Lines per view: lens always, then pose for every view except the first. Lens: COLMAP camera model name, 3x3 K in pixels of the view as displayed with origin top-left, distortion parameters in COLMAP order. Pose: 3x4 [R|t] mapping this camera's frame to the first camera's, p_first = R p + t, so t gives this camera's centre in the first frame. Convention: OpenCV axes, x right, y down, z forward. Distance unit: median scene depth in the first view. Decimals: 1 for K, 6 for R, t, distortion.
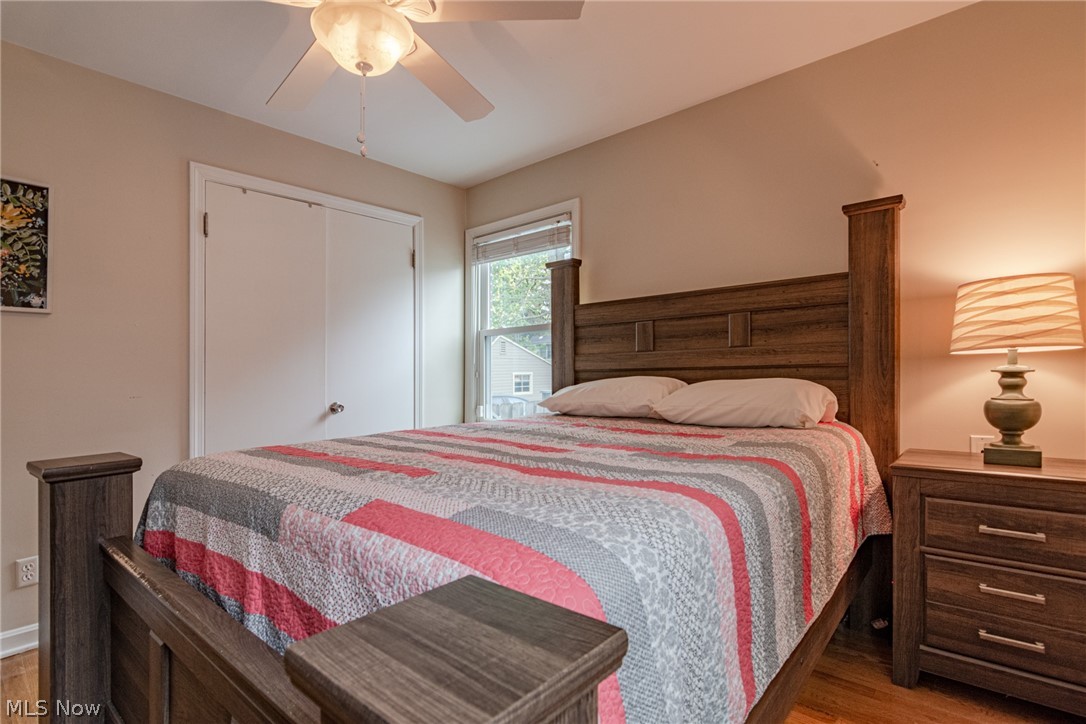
lens RADIAL K [[522.5, 0, 545.6], [0, 522.5, 375.5], [0, 0, 1]] dist [0.000300, 0.000039]
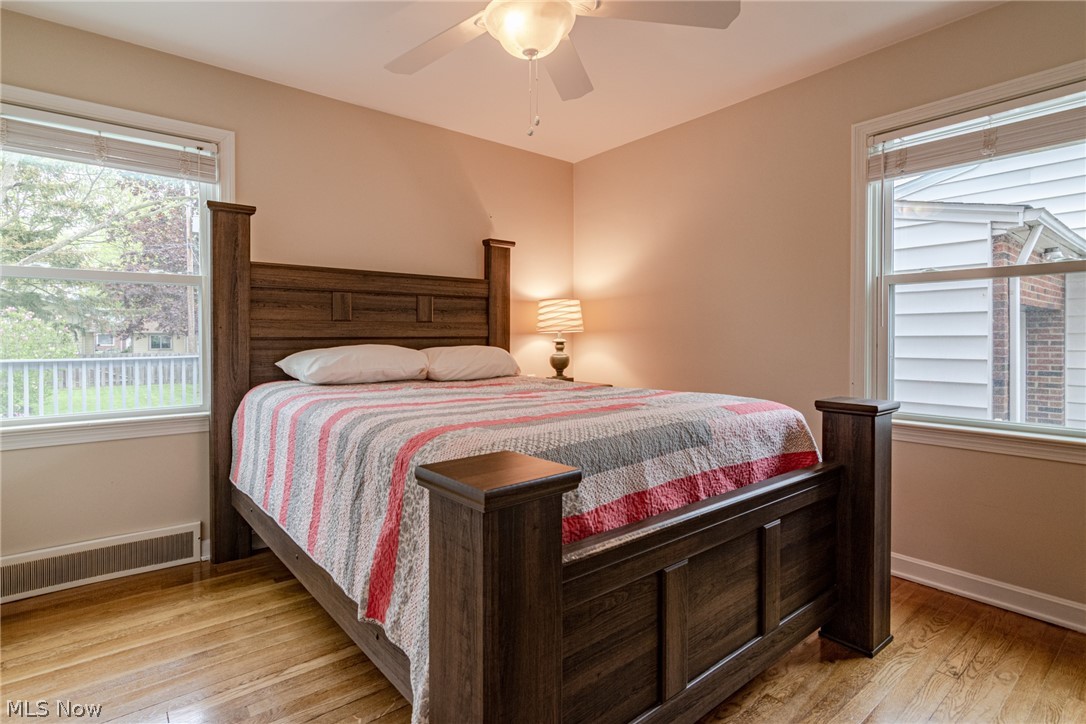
lens RADIAL K [[536.2, 0, 533.4], [0, 536.2, 347.8], [0, 0, 1]] dist [-0.000410, 0.000179]
pose [[0.199654, -0.002915, 0.979862, -0.898754], [0.004066, 0.999989, 0.002146, 0.007687], [-0.979858, 0.003556, 0.199664, 0.472256]]
